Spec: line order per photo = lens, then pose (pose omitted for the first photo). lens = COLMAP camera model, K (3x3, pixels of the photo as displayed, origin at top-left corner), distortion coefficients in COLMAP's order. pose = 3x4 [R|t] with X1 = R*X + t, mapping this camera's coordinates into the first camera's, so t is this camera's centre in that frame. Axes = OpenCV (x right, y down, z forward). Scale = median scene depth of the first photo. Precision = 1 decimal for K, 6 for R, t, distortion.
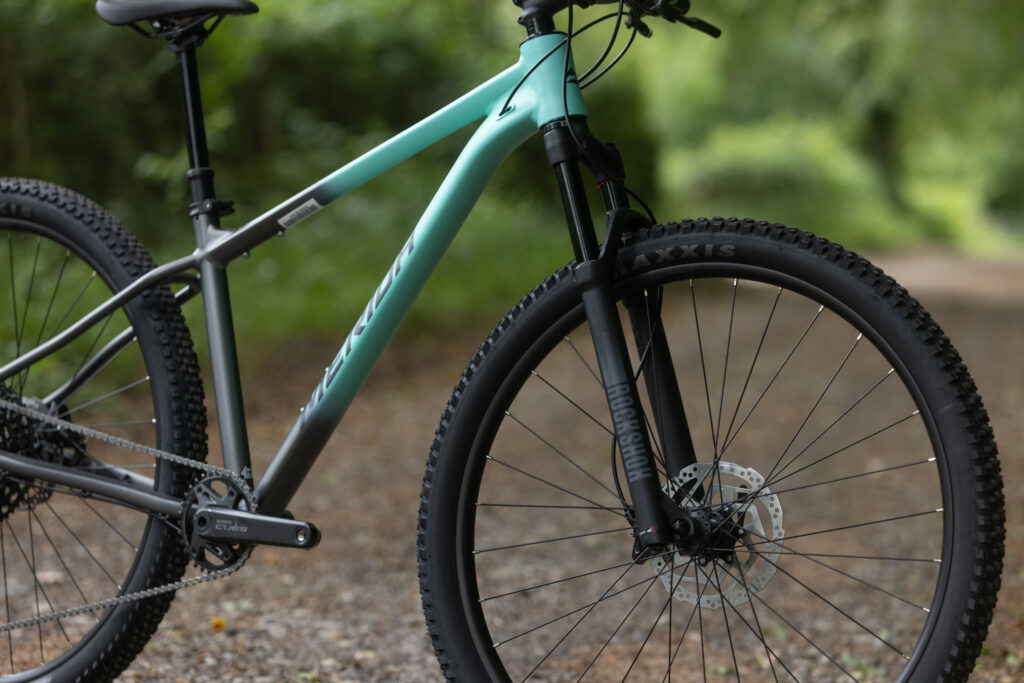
lens RADIAL K [[3819.9, 0, 512.3], [0, 3819.9, 342.2], [0, 0, 1]] dist [-1.842259, 0.000000]
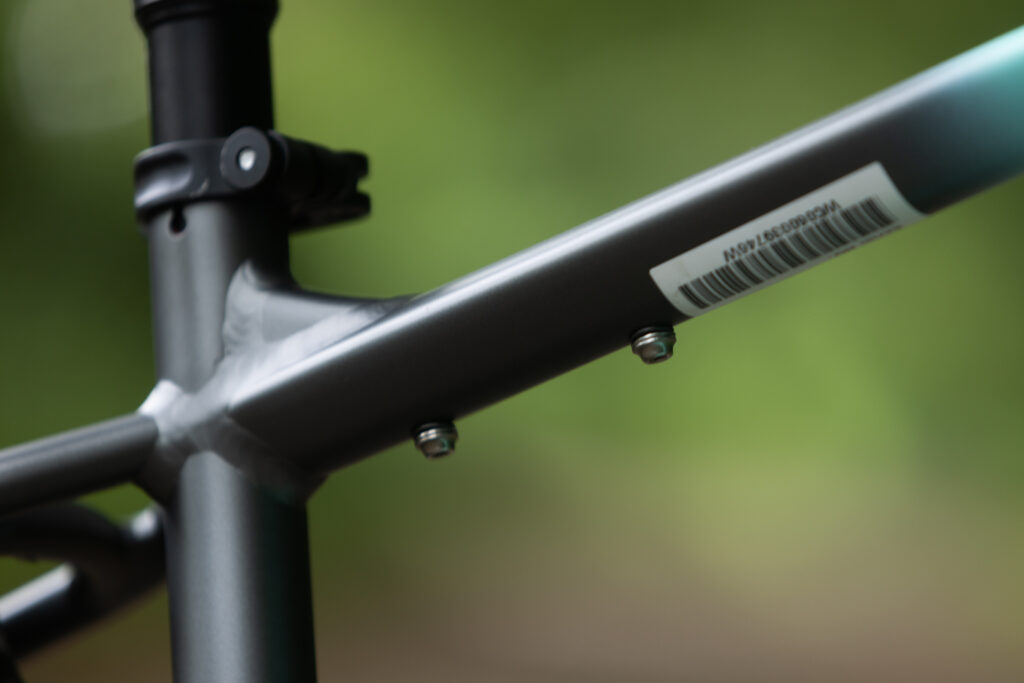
lens RADIAL K [[3824.0, 0, 512.0], [0, 3824.0, 341.9], [0, 0, 1]] dist [-0.064965, 0.000000]
pose [[0.988123, 0.088736, 0.125457, -0.090760], [-0.080568, 0.994375, -0.068756, -0.015084], [-0.130853, 0.057832, 0.989714, 0.807136]]
